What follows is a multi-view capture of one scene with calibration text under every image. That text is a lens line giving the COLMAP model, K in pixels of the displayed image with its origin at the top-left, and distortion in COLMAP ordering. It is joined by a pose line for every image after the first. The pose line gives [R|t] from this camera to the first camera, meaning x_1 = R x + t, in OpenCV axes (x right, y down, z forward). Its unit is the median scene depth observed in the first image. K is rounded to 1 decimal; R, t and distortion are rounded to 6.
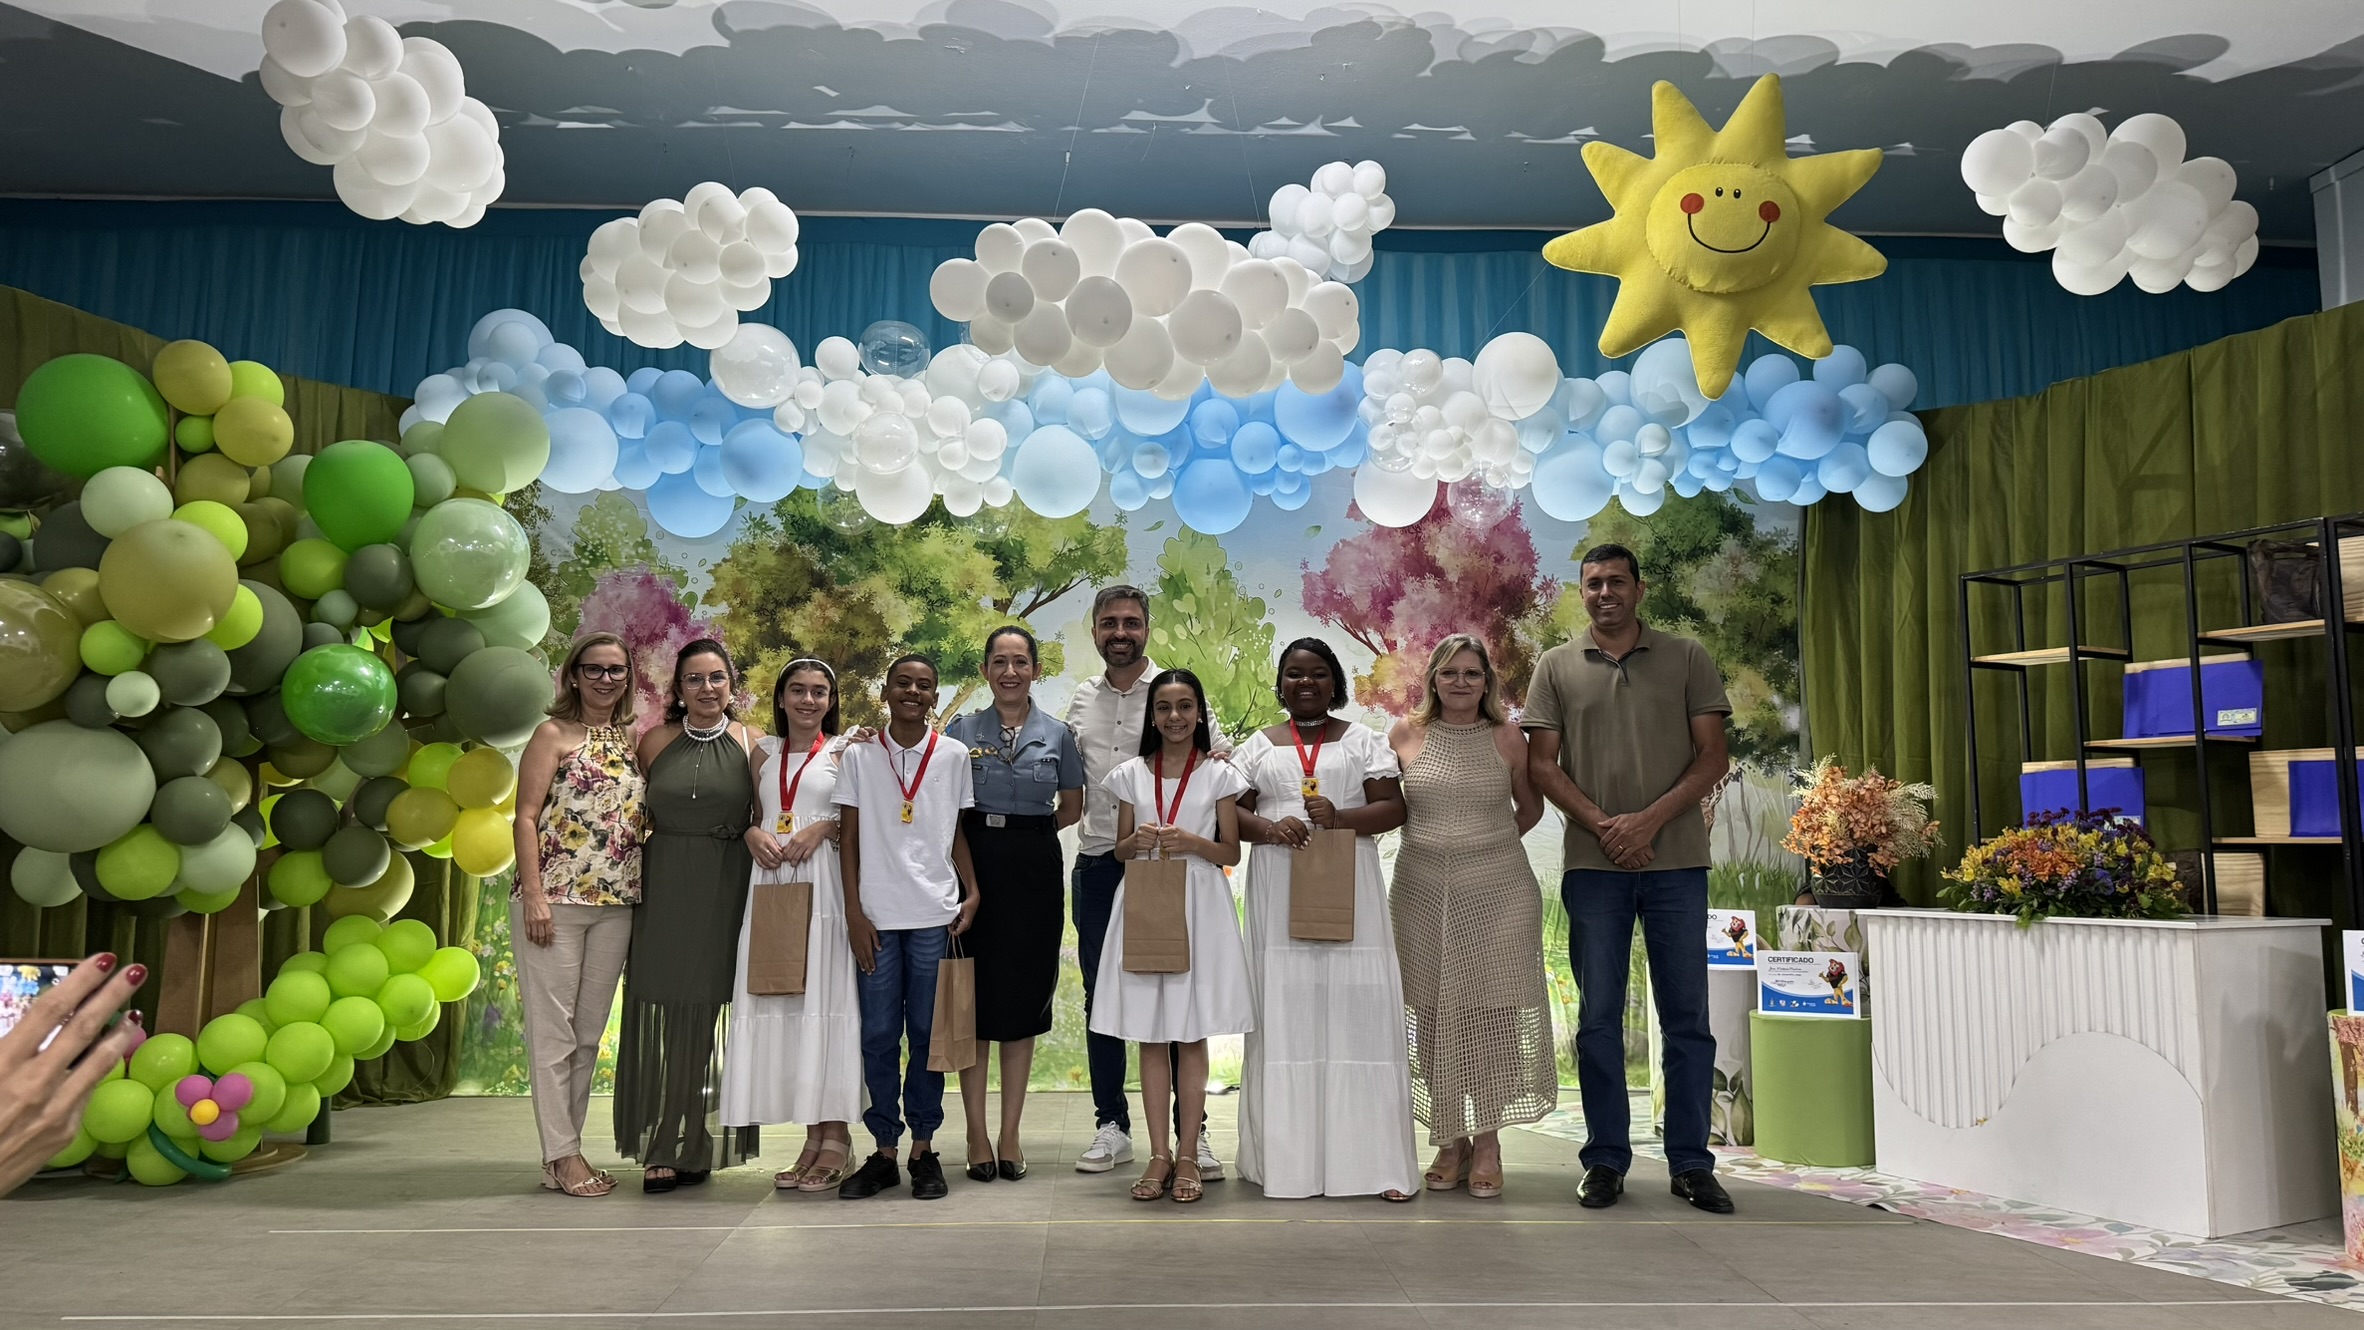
lens RADIAL K [[1689.9, 0, 1178.5], [0, 1689.9, 662.6], [0, 0, 1]] dist [0.102955, -0.126078]
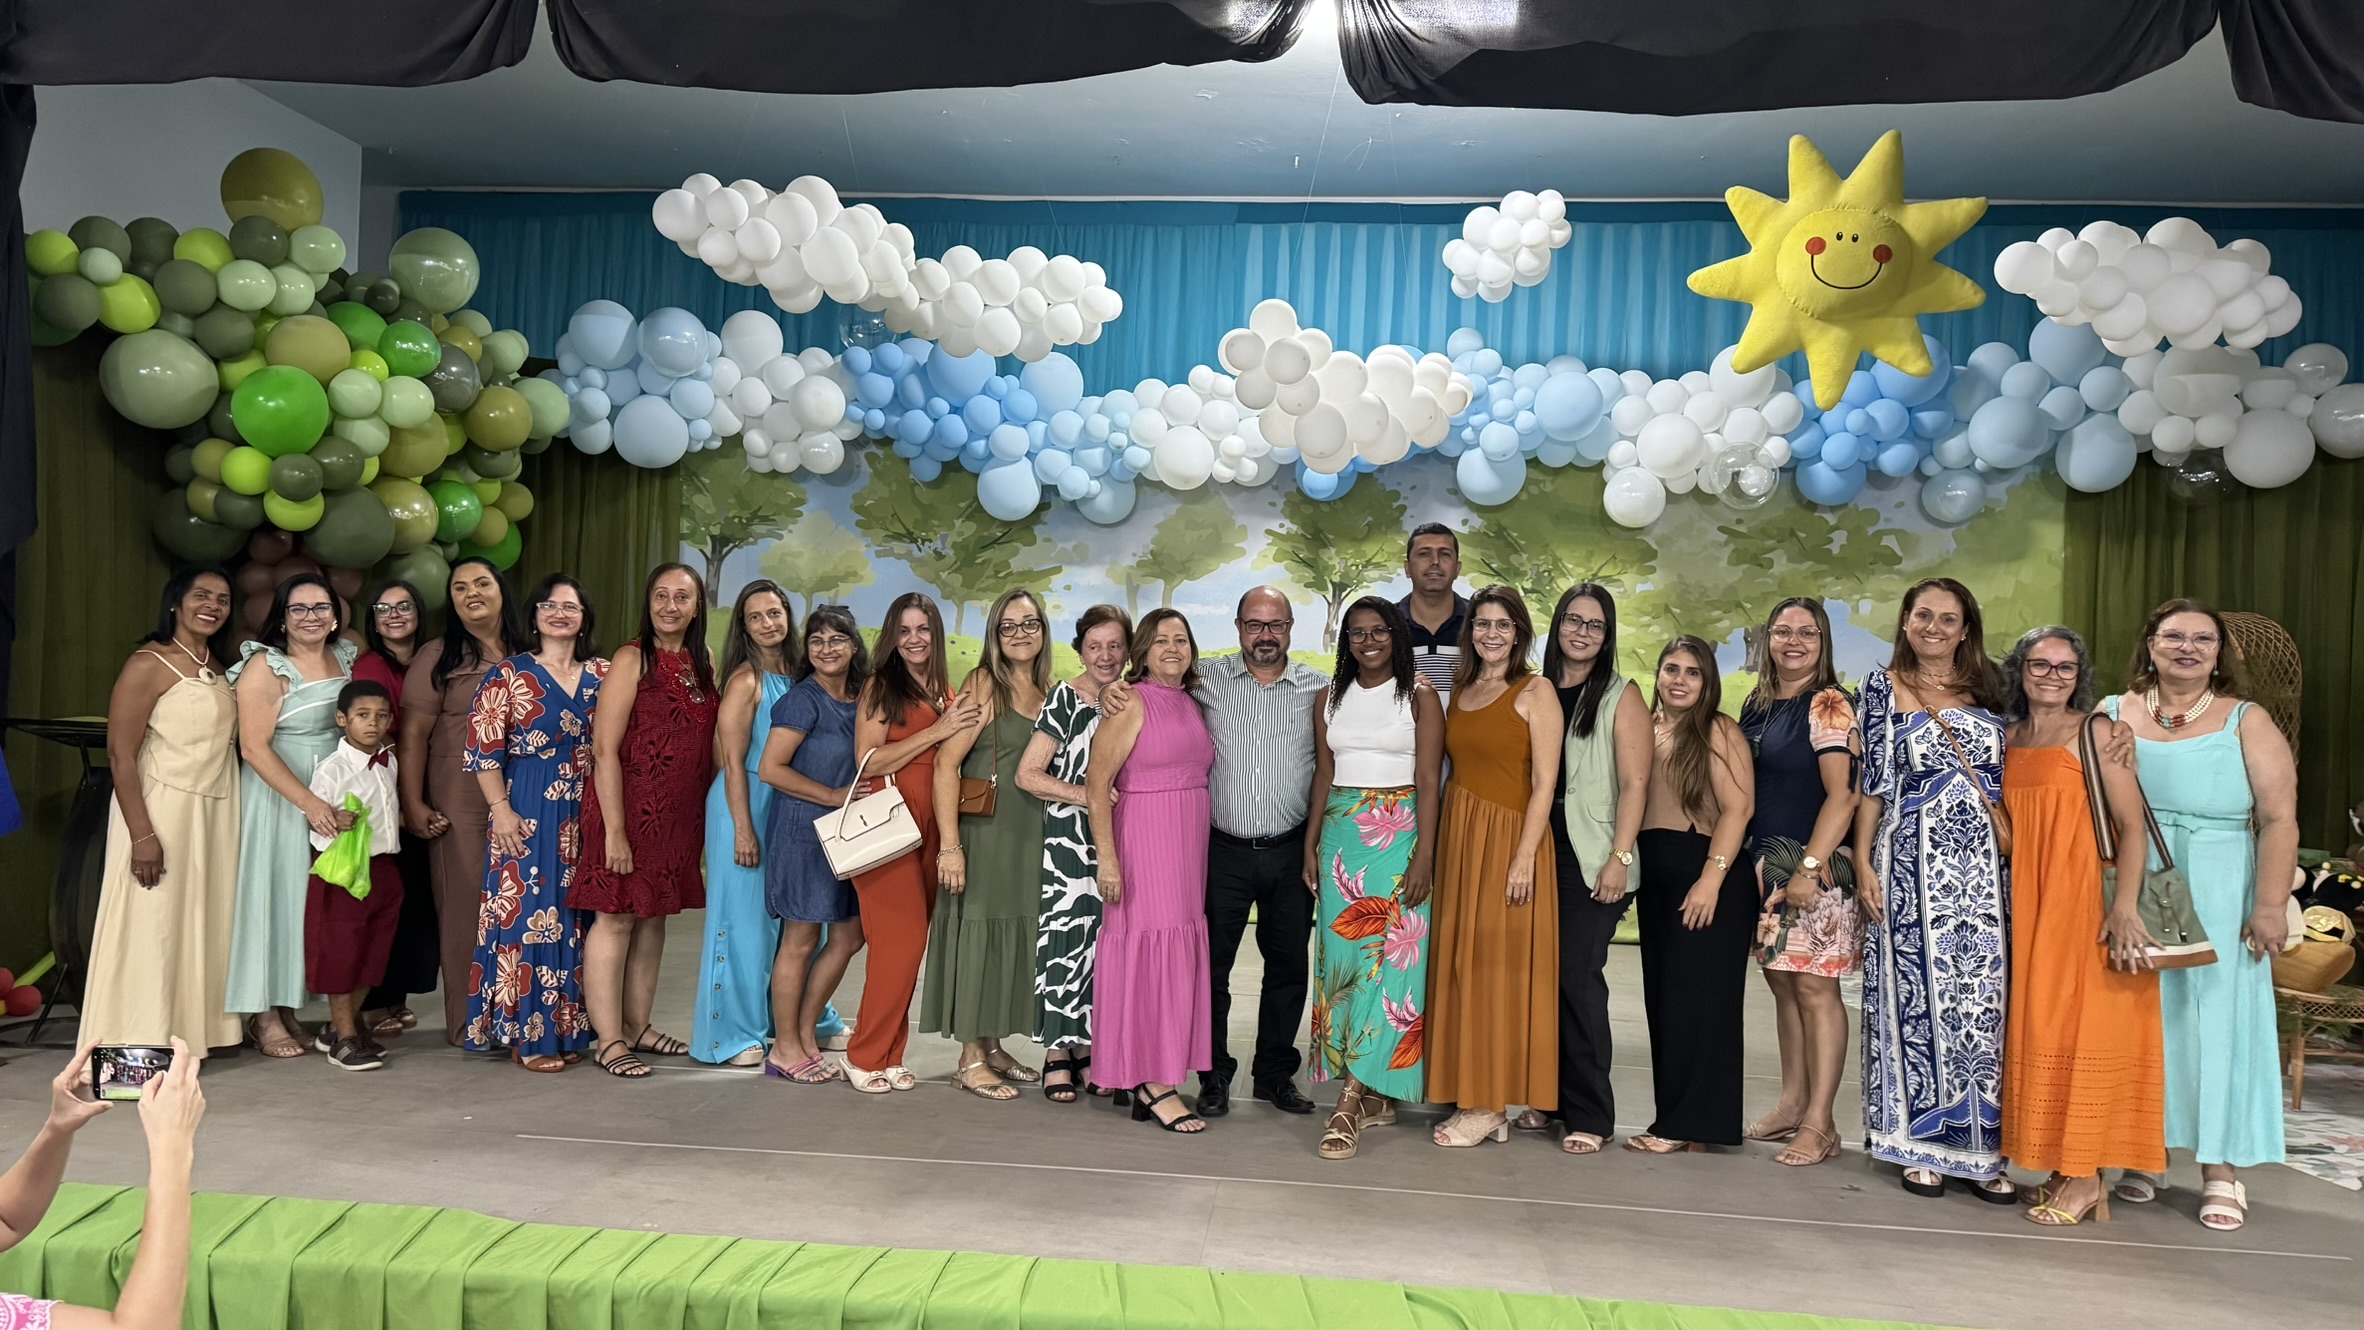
lens RADIAL K [[1689.9, 0, 1164.5], [0, 1689.9, 667.7], [0, 0, 1]] dist [0.102955, -0.126078]
pose [[0.988057, 0.033626, -0.150373, 0.036577], [-0.015230, 0.992431, 0.121853, -0.100265], [0.153332, -0.118107, 0.981091, -0.237896]]
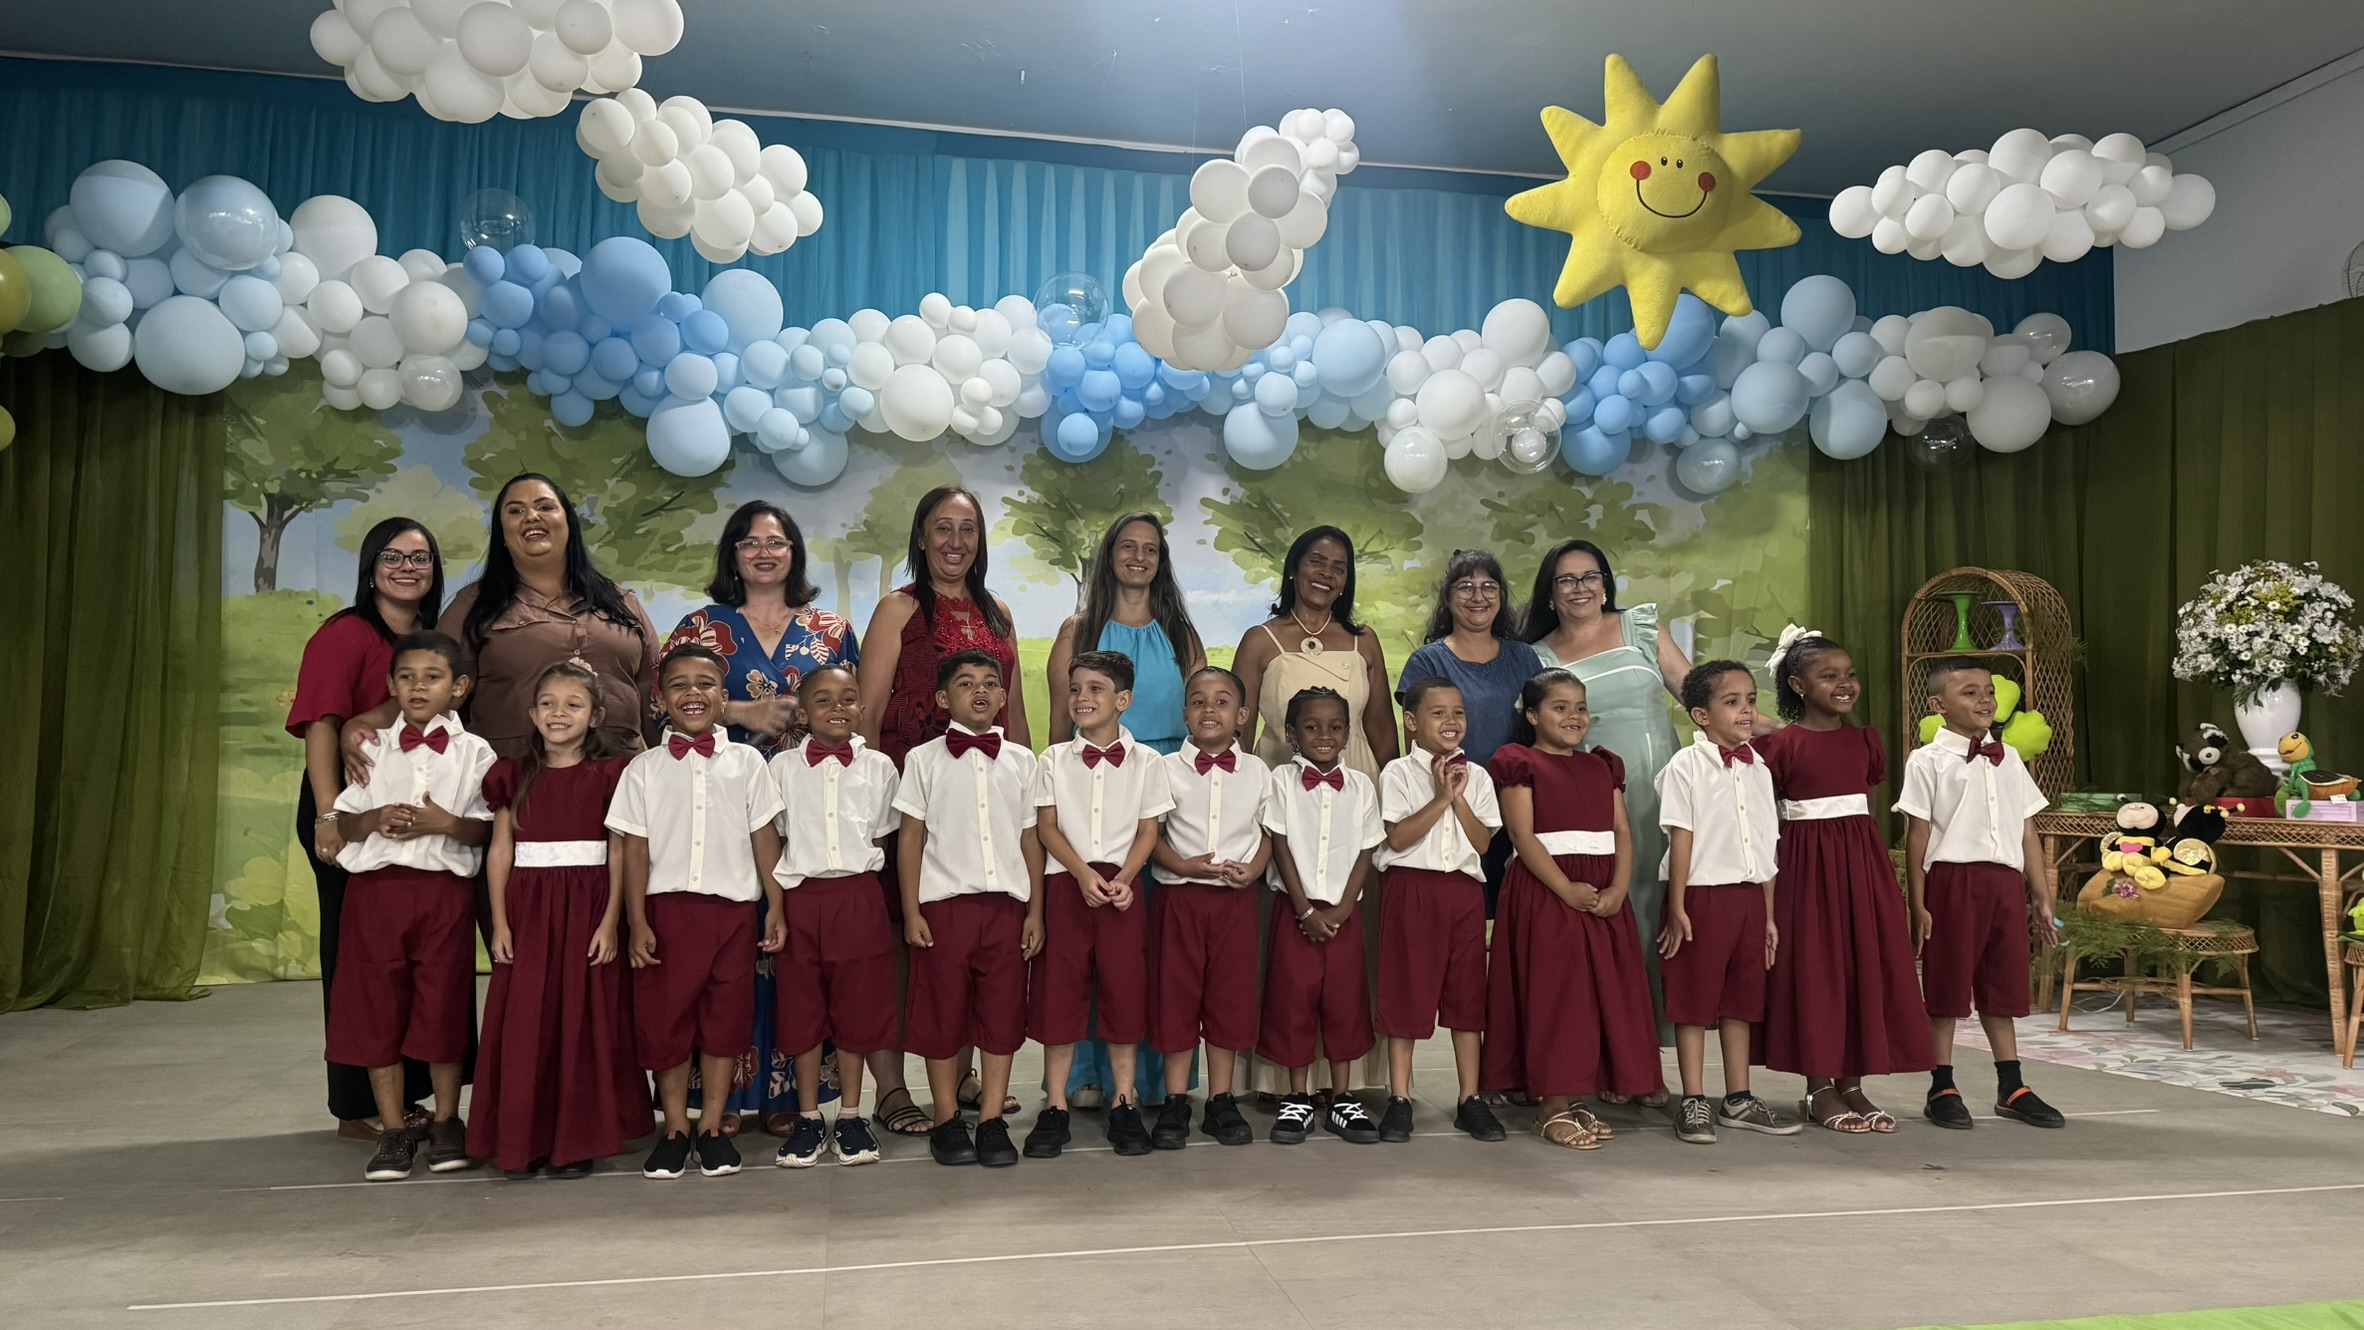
lens RADIAL K [[1689.9, 0, 1182.0], [0, 1689.9, 666.7], [0, 0, 1]] dist [0.102955, -0.126078]
pose [[0.988101, 0.011899, 0.153348, -0.138992], [-0.021874, 0.997740, 0.063530, -0.009533], [-0.152246, -0.066129, 0.986128, -0.061650]]
